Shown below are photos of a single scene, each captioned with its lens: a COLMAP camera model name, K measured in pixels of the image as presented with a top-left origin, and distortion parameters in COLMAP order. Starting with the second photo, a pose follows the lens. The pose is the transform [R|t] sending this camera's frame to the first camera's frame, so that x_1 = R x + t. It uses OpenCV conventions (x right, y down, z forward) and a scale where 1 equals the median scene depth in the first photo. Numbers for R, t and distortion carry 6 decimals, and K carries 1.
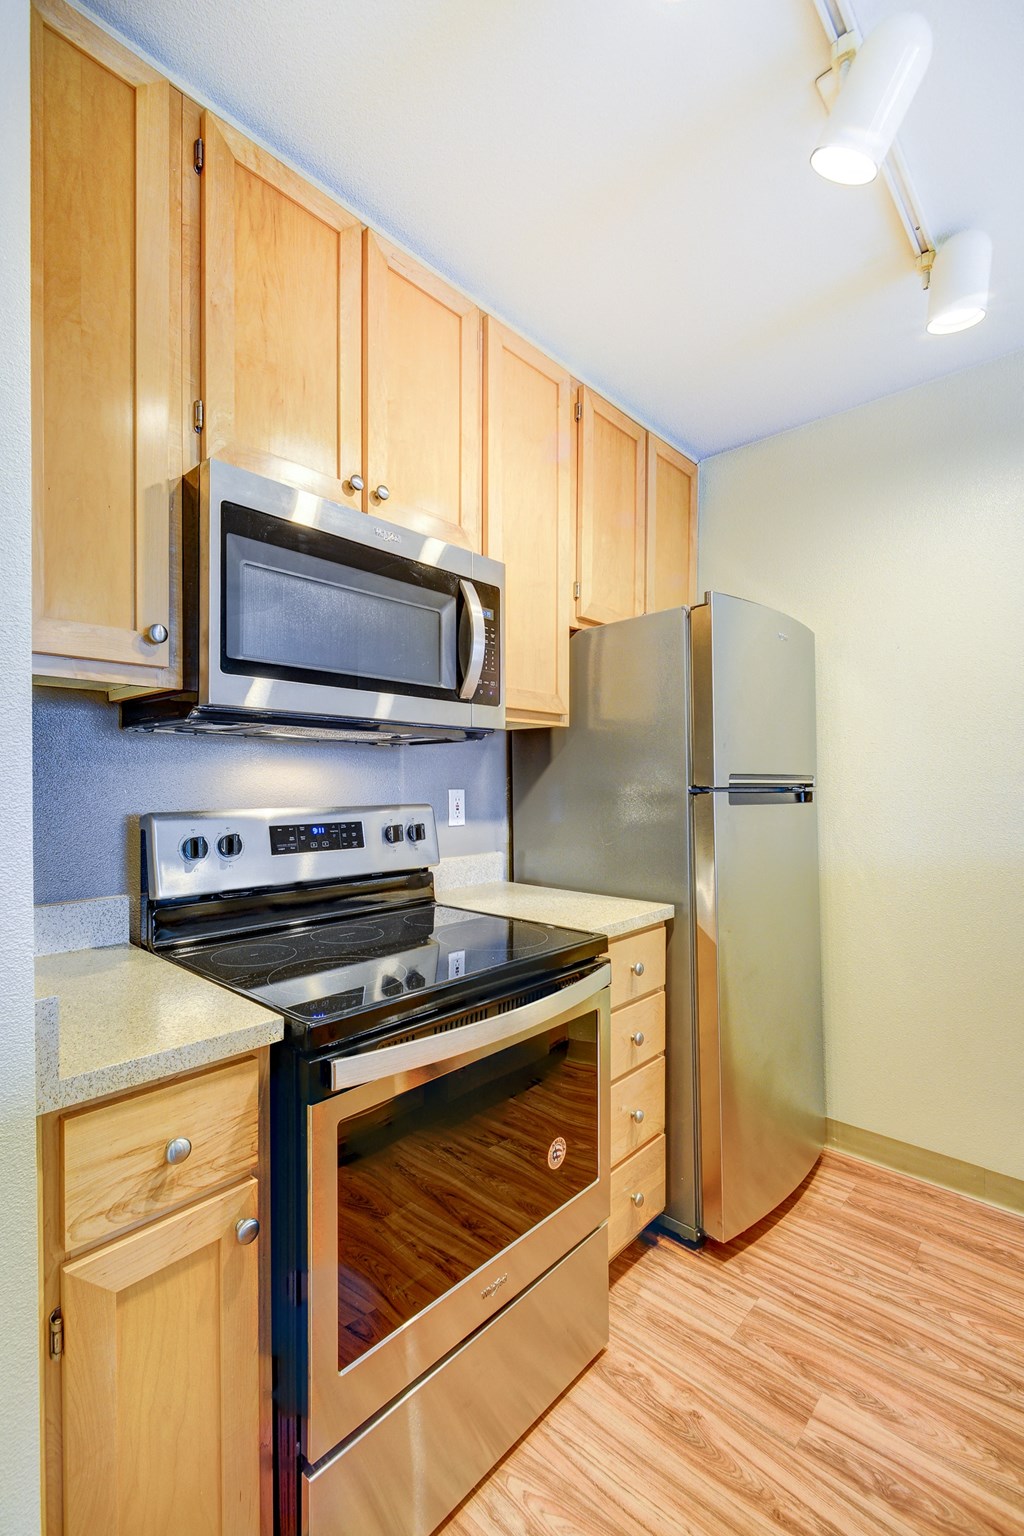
lens RADIAL K [[655.9, 0, 512.0], [0, 655.9, 768.0], [0, 0, 1]] dist [0.001254, -0.000699]
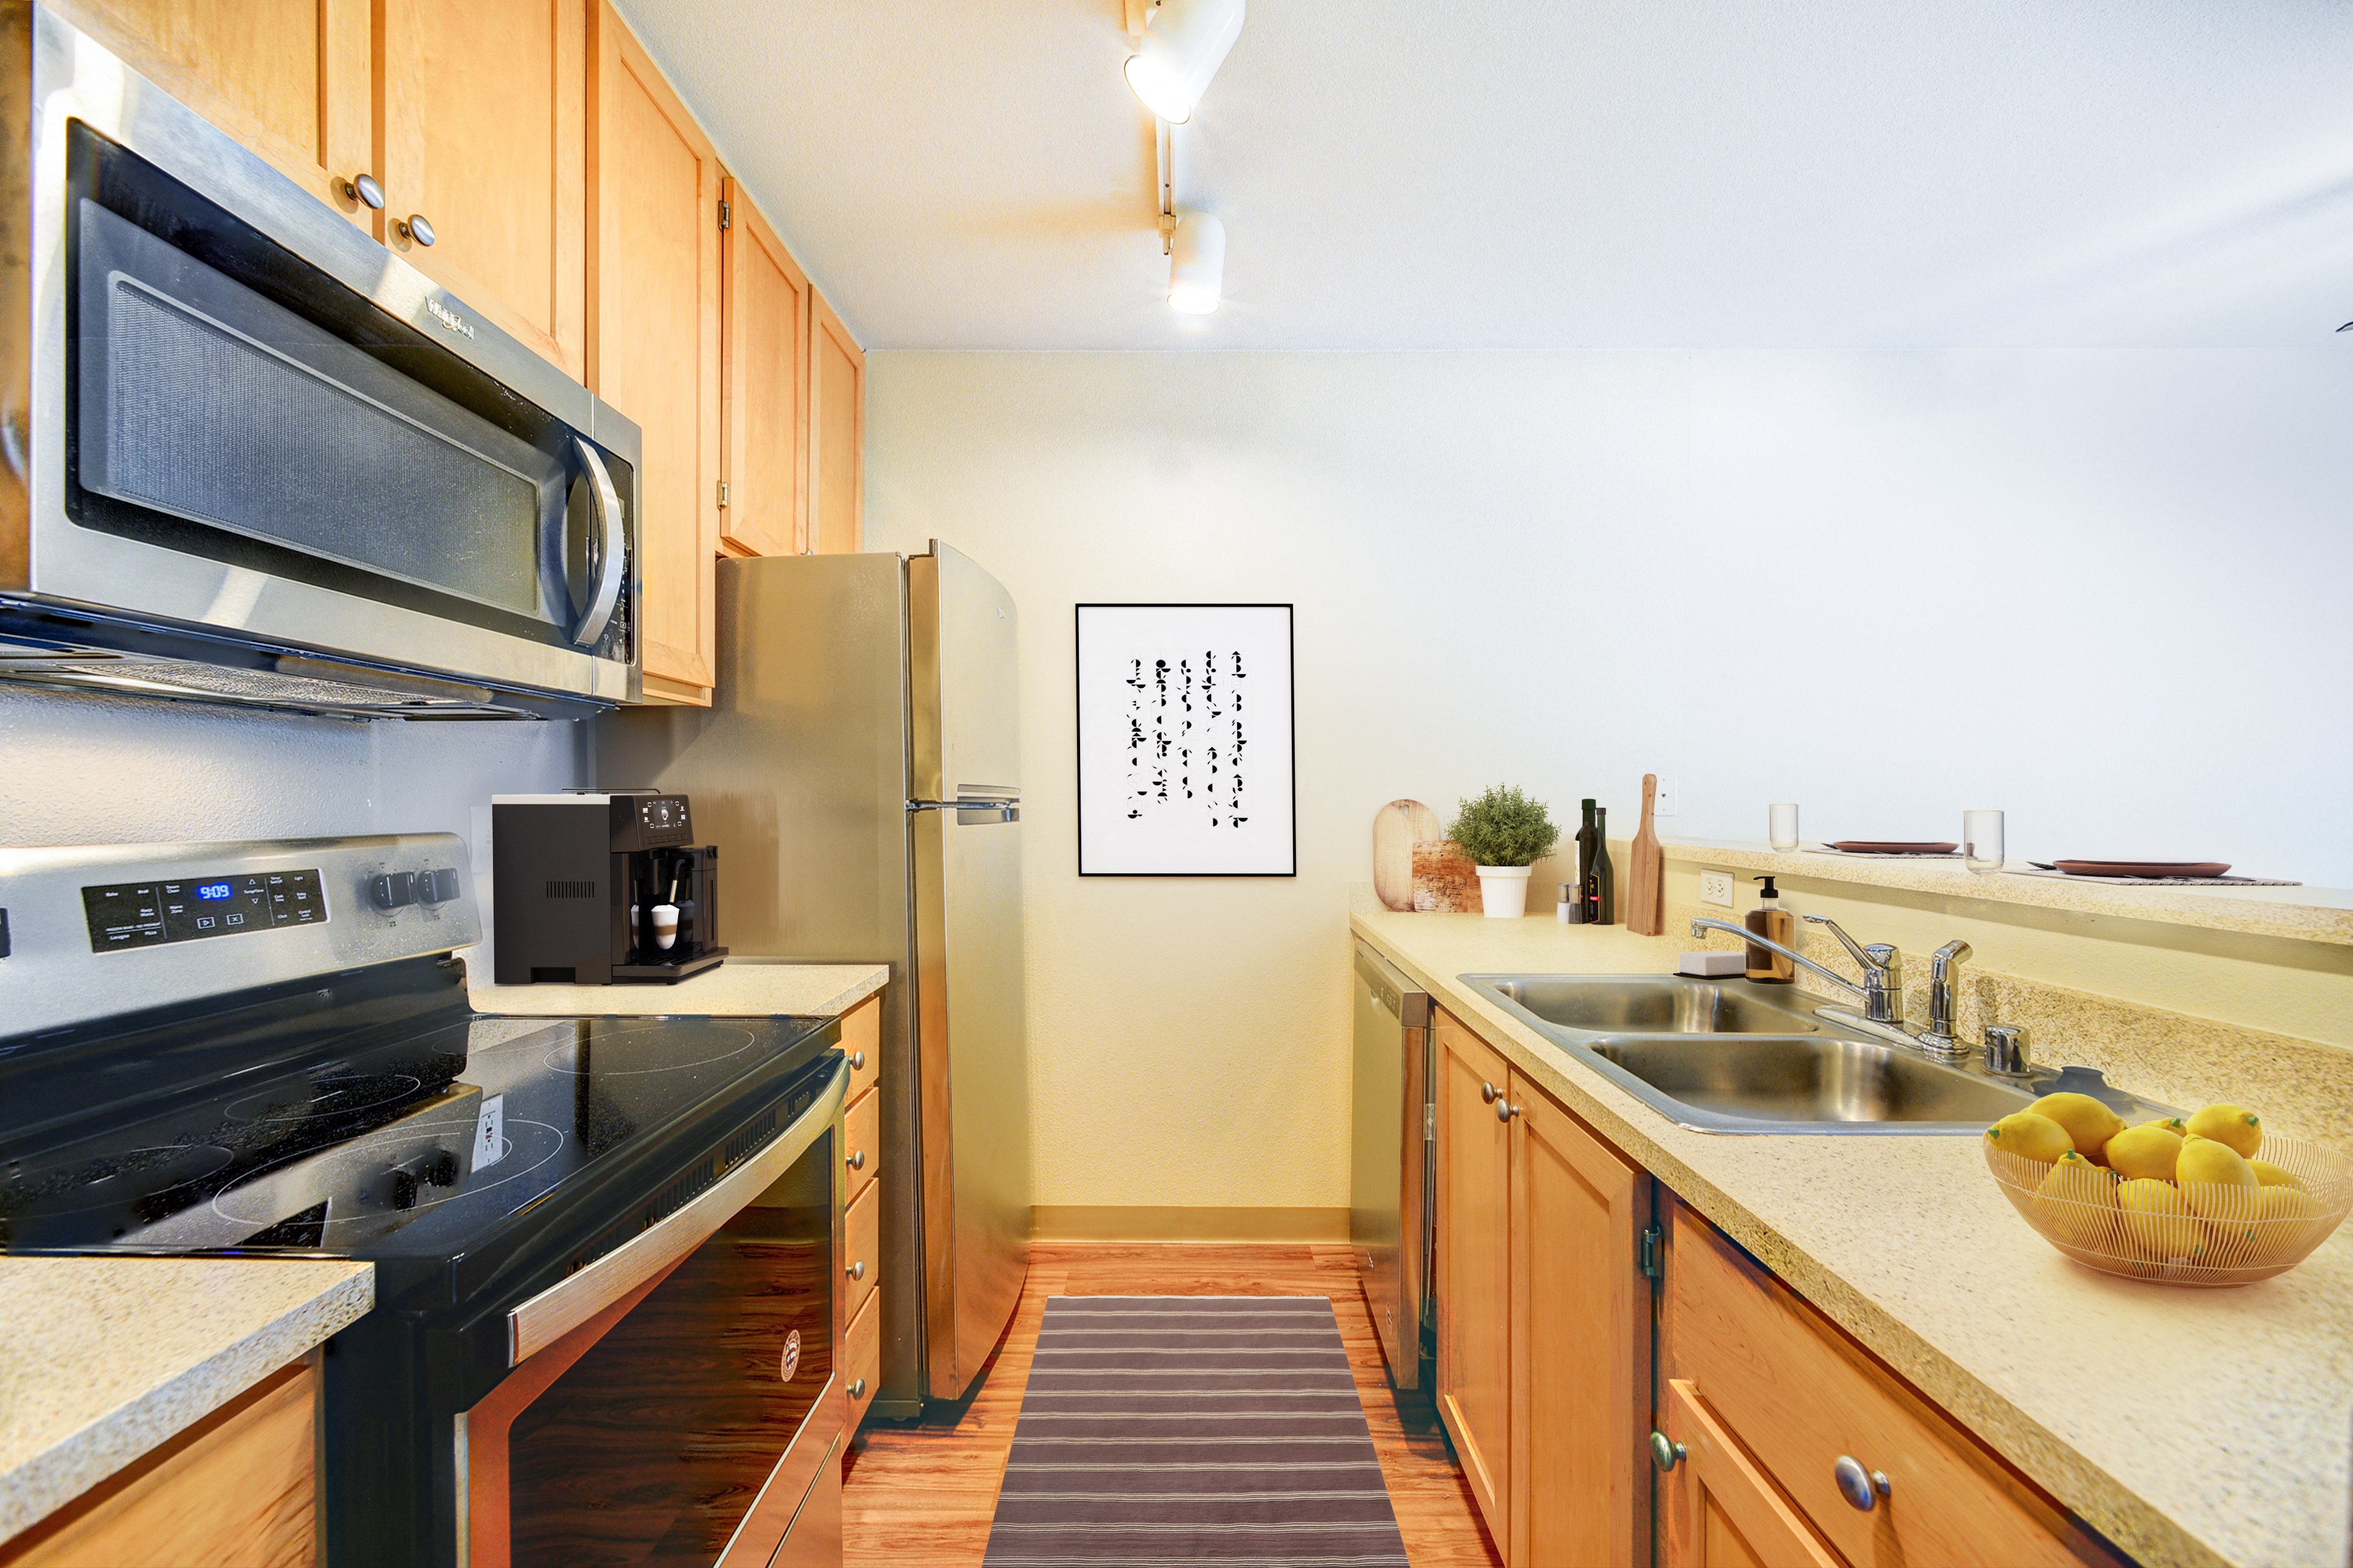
lens RADIAL K [[905.2, 0, 1176.5], [0, 905.2, 784.0], [0, 0, 1]] dist [-0.000111, 0.000156]
pose [[0.740556, 0.013747, 0.671854, -0.202763], [-0.015488, 0.999874, -0.003387, 0.009380], [-0.671816, -0.007897, 0.740676, 0.057350]]
